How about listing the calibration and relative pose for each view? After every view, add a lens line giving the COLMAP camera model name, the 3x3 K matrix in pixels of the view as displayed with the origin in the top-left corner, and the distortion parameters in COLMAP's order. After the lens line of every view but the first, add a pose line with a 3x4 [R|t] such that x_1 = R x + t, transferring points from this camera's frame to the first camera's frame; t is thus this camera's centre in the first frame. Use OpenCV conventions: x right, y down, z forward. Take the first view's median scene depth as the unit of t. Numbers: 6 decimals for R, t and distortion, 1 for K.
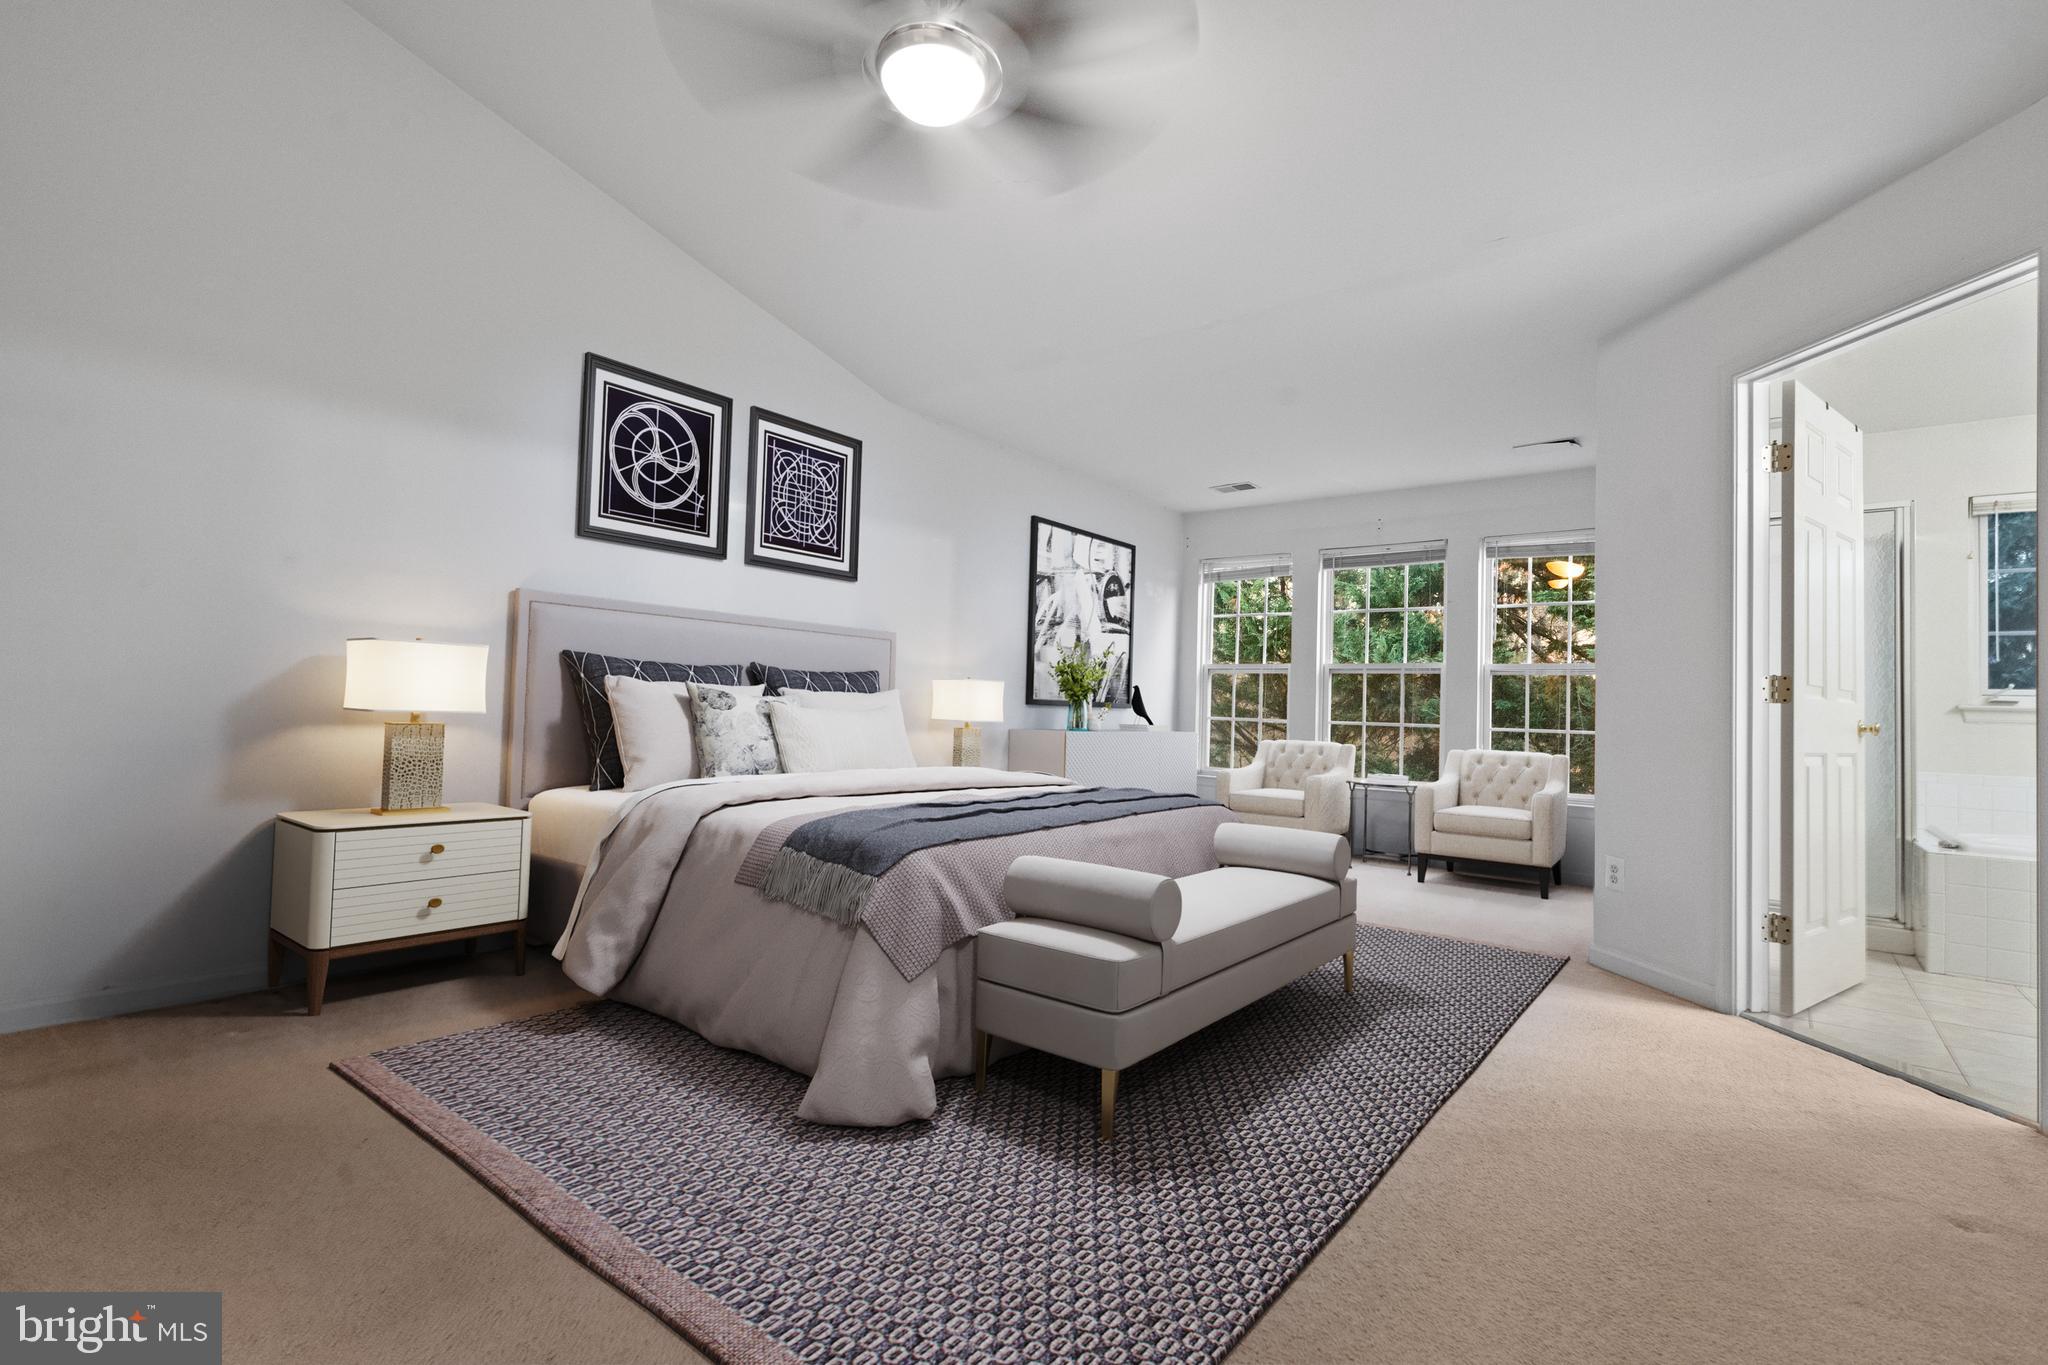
lens RADIAL K [[941.7, 0, 1024.7], [0, 941.7, 676.9], [0, 0, 1]] dist [0.008495, -0.000968]
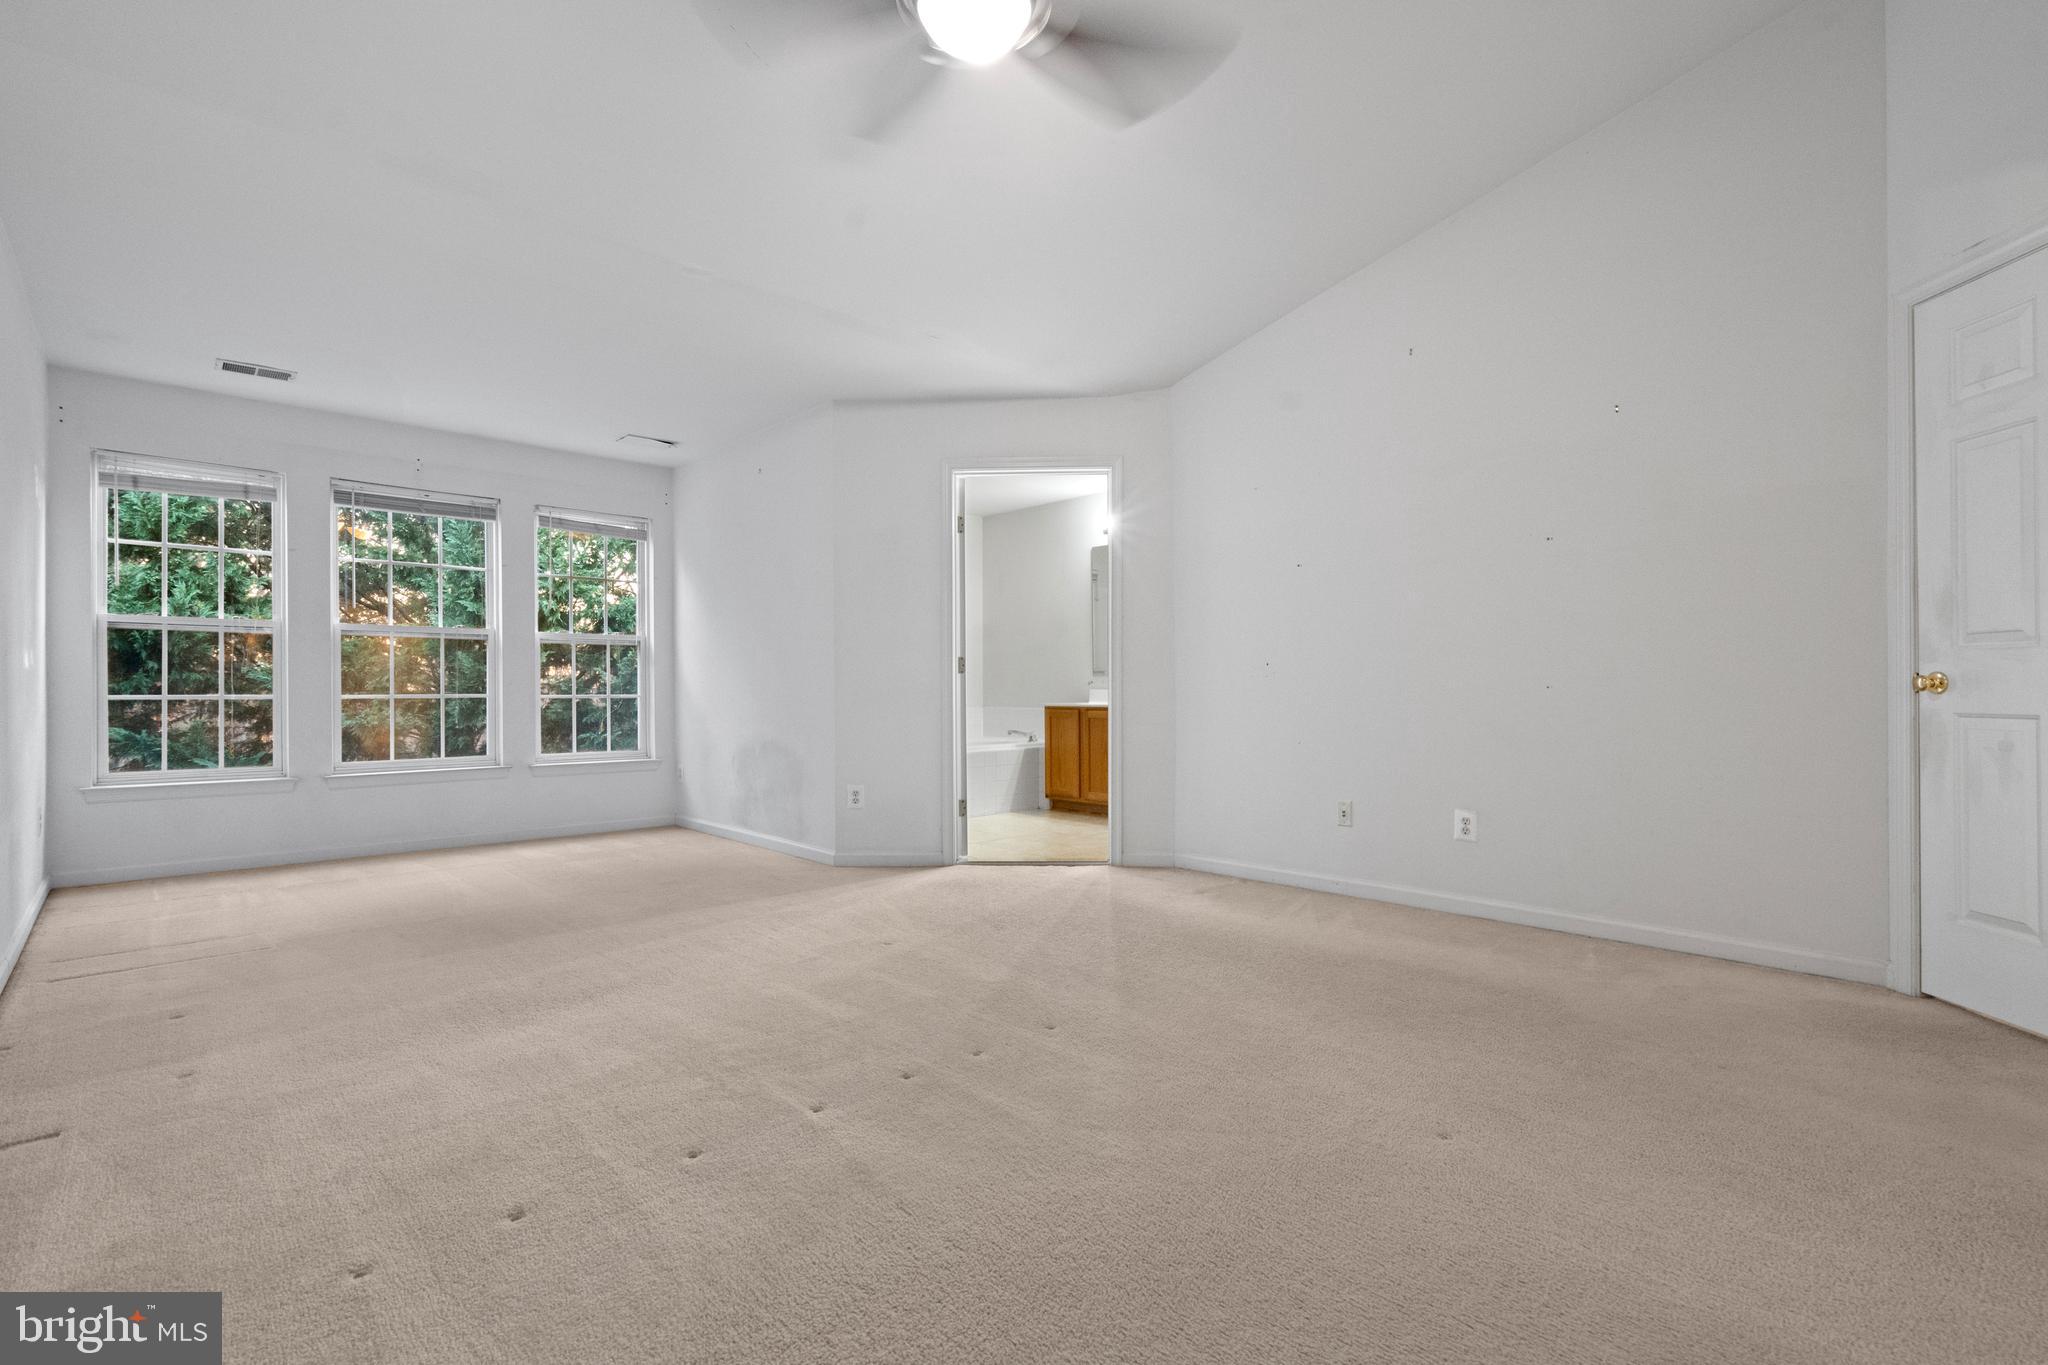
lens RADIAL K [[941.7, 0, 1016.8], [0, 941.7, 689.1], [0, 0, 1]] dist [0.008495, -0.000968]
pose [[0.153967, -0.033160, 0.987519, -0.546508], [-0.027425, 0.998908, 0.037818, -0.006339], [-0.987695, -0.032905, 0.152890, 0.441077]]
